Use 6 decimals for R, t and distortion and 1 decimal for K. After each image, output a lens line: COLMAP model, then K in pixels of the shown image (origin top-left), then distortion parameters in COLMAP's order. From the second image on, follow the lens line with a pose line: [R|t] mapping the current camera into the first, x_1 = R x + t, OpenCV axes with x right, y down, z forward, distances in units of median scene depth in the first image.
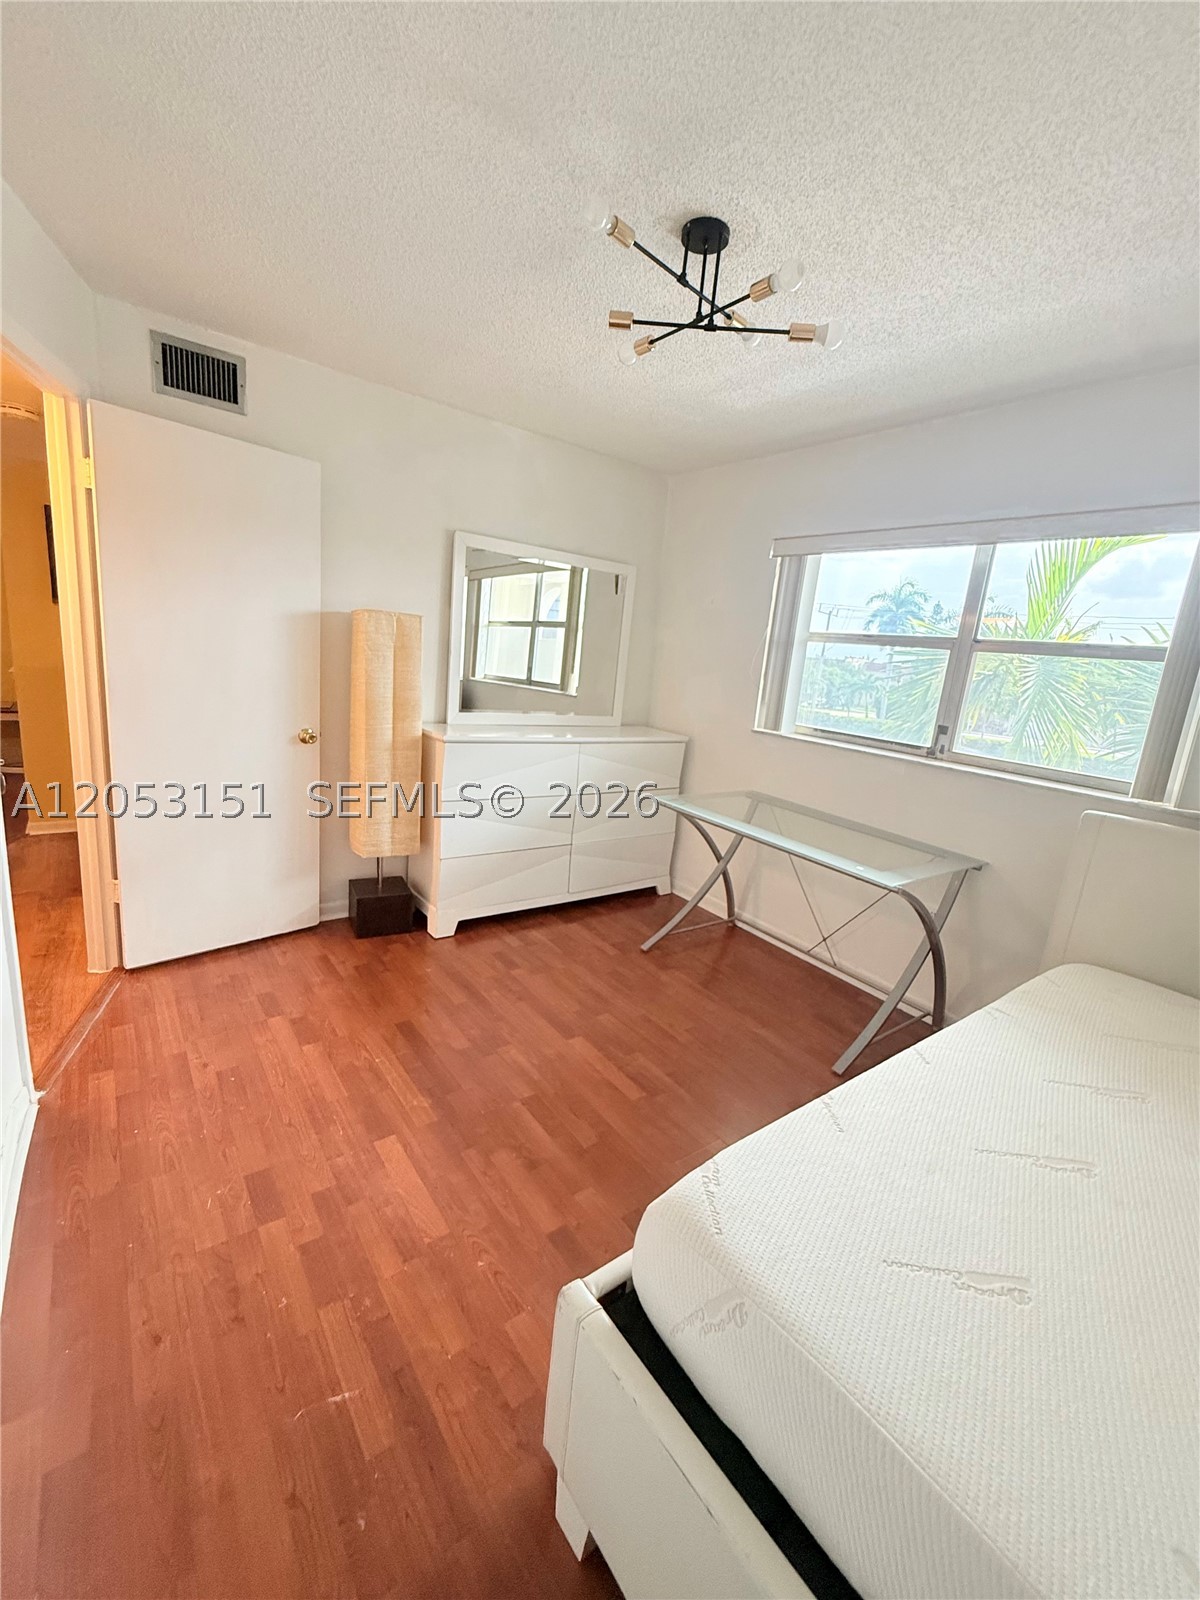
lens RADIAL K [[648.0, 0, 601.3], [0, 648.0, 792.3], [0, 0, 1]] dist [-0.004100, 0.000327]
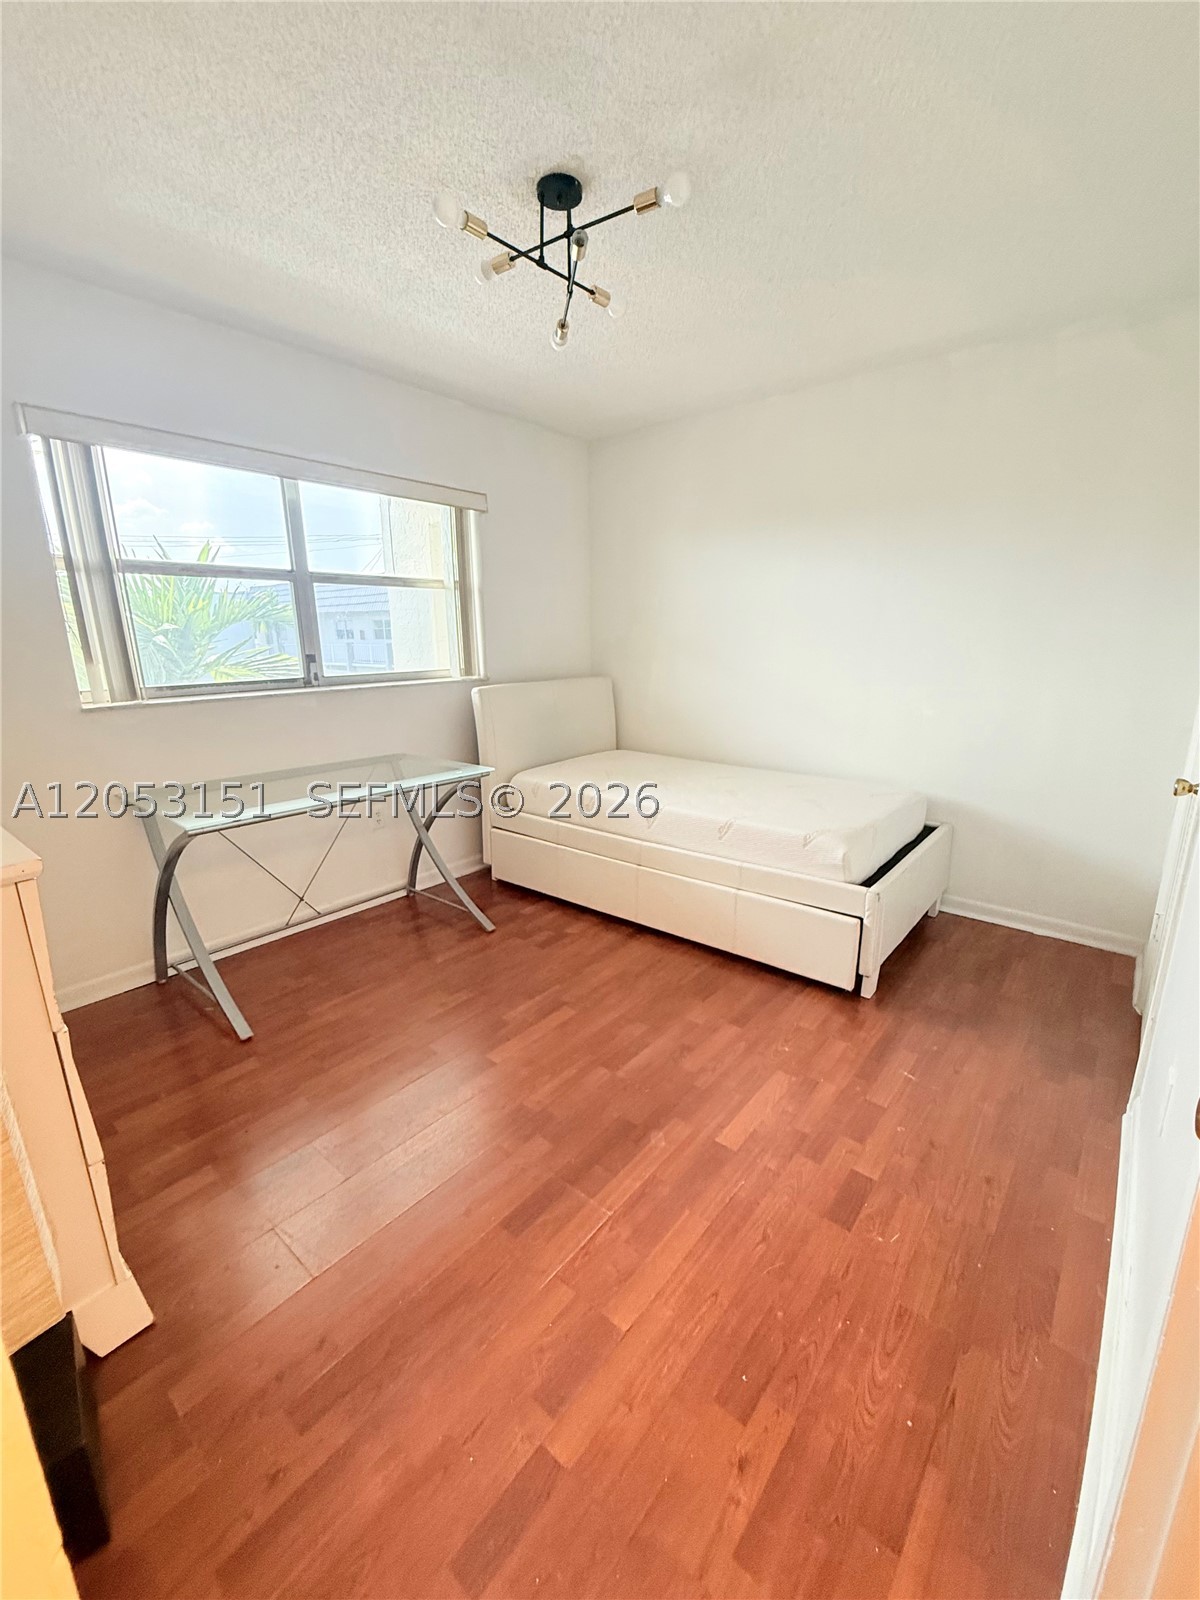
lens RADIAL K [[648.0, 0, 604.3], [0, 648.0, 796.6], [0, 0, 1]] dist [-0.004100, 0.000327]
pose [[-0.214786, -0.328615, 0.919717, -0.925695], [0.195102, 0.908277, 0.370091, -0.279457], [-0.956975, 0.258929, -0.130972, 1.083595]]
